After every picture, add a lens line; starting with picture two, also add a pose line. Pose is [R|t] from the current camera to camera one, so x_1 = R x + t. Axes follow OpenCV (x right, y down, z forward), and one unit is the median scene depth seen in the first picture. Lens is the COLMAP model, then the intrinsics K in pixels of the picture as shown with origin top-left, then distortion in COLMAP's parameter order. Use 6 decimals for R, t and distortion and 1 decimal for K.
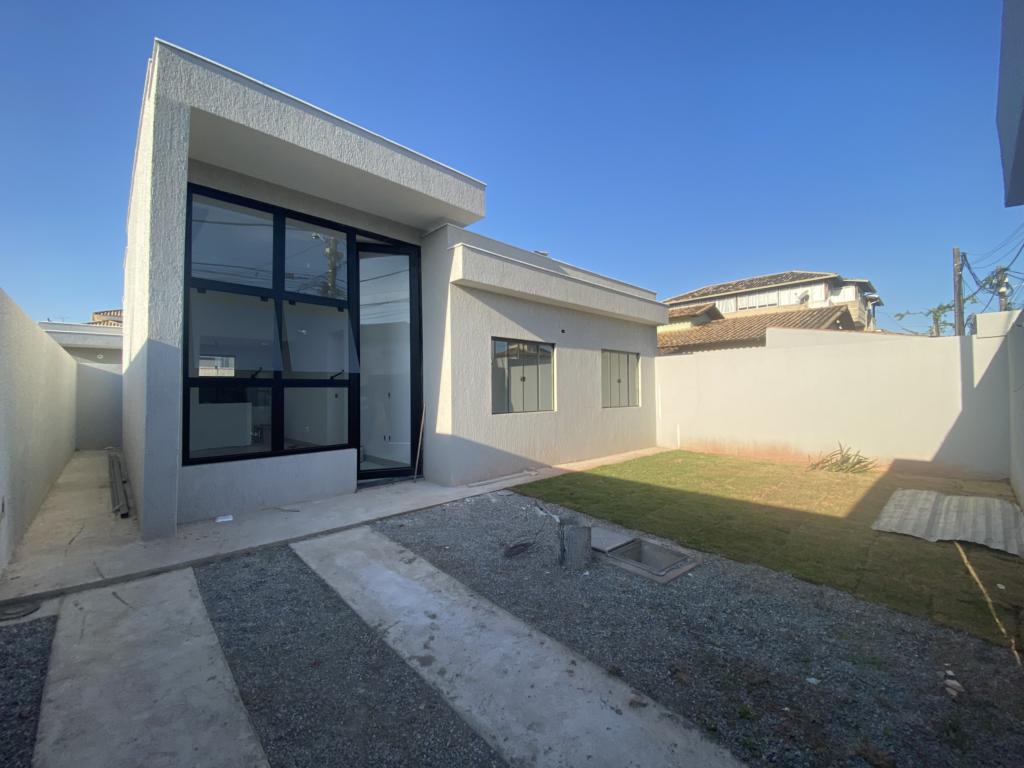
lens RADIAL K [[415.9, 0, 518.6], [0, 415.9, 383.6], [0, 0, 1]] dist [0.002314, -0.013462]
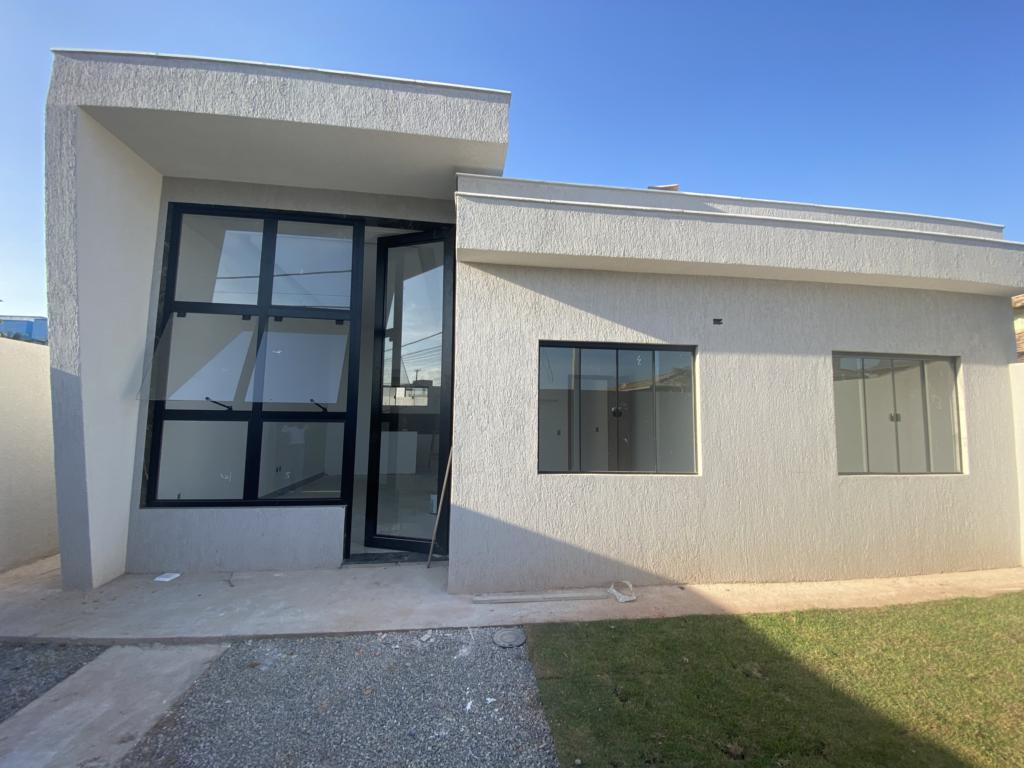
lens RADIAL K [[415.9, 0, 514.8], [0, 415.9, 381.5], [0, 0, 1]] dist [0.002314, -0.013462]
pose [[0.794956, -0.036808, -0.605549, 0.330469], [-0.009555, 0.997274, -0.073163, -0.014778], [0.606591, 0.063948, 0.792438, 0.650964]]
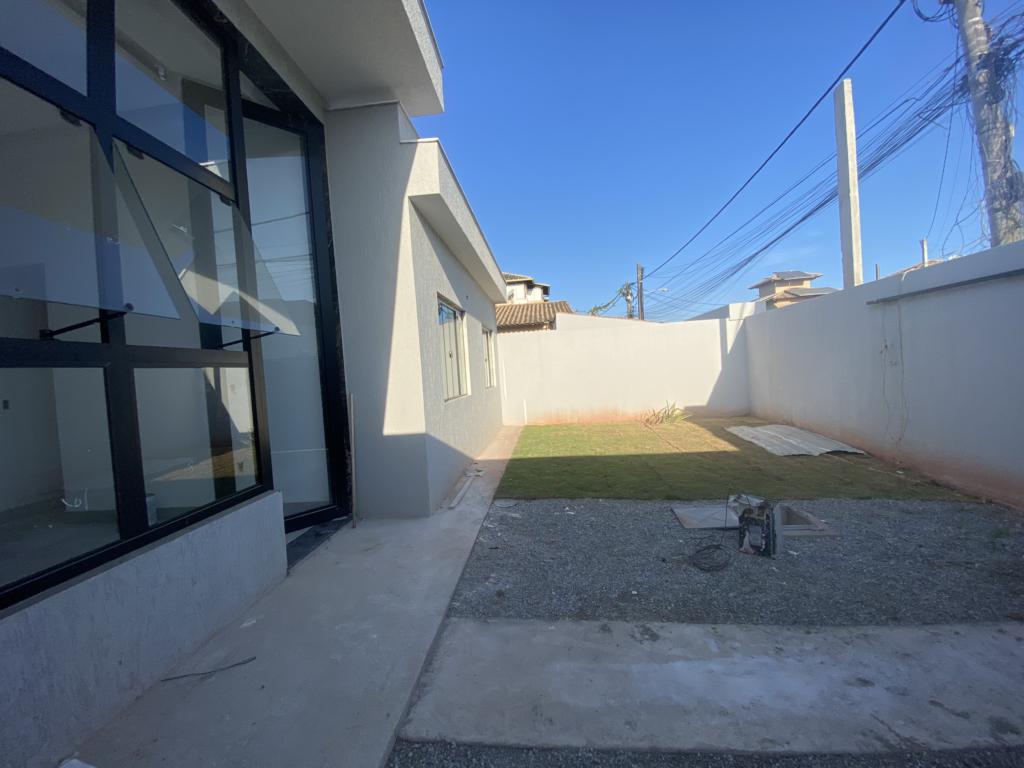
lens RADIAL K [[415.9, 0, 508.4], [0, 415.9, 388.1], [0, 0, 1]] dist [0.002314, -0.013462]
pose [[0.754542, -0.067744, 0.652746, -0.557013], [0.049466, 0.997699, 0.046364, 0.027108], [-0.654385, -0.002695, 0.756157, 0.490254]]
